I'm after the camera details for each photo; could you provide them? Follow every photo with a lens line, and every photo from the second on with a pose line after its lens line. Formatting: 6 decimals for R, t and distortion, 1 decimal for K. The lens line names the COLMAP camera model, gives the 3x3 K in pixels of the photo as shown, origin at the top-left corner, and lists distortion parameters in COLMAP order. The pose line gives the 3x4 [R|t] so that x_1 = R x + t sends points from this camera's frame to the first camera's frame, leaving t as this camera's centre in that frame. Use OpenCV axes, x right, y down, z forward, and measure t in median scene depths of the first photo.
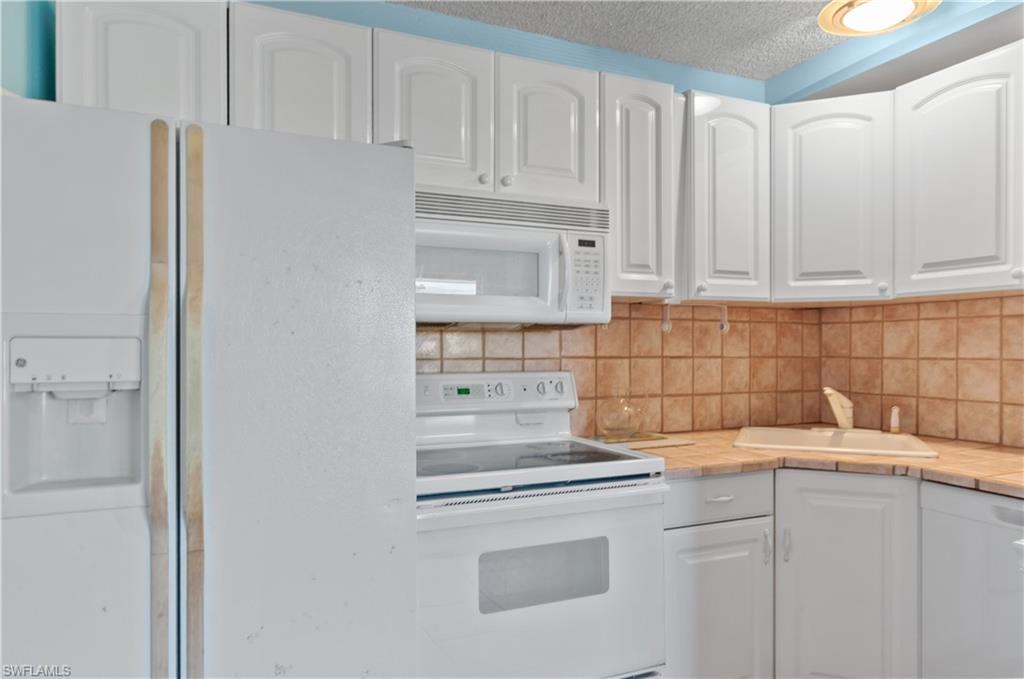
lens RADIAL K [[658.2, 0, 512.0], [0, 658.2, 339.5], [0, 0, 1]] dist [0.000633, 0.000007]
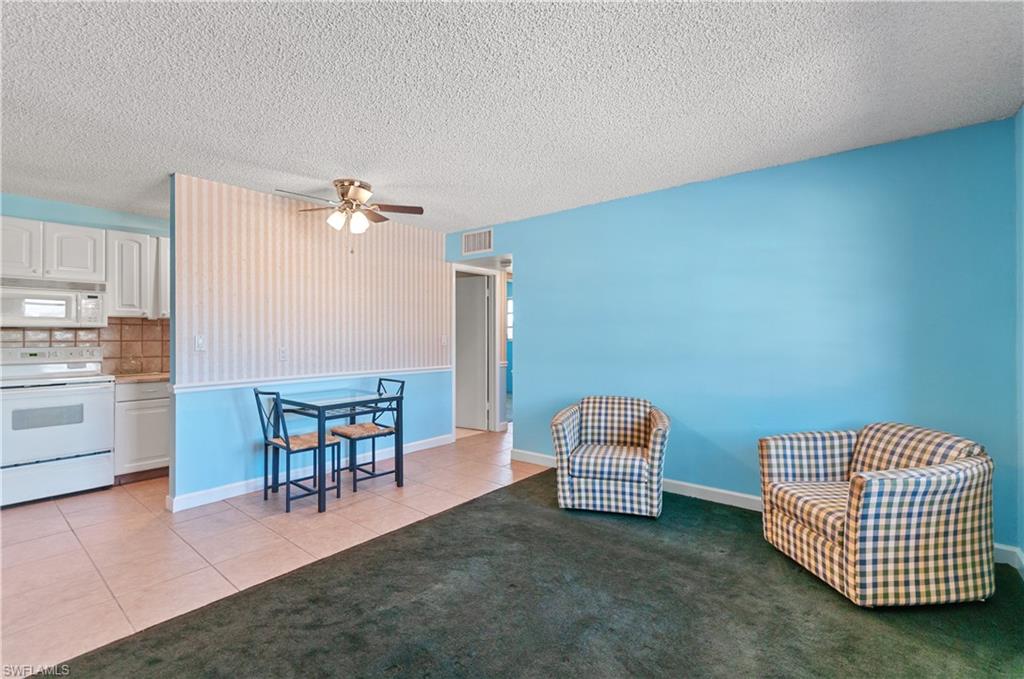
lens RADIAL K [[460.2, 0, 512.1], [0, 460.2, 334.6], [0, 0, 1]] dist [-0.000883, -0.000165]
pose [[0.895884, 0.001500, 0.444286, 0.745456], [-0.002868, 0.999993, 0.002408, -0.005355], [-0.444279, -0.003431, 0.895882, -1.295617]]
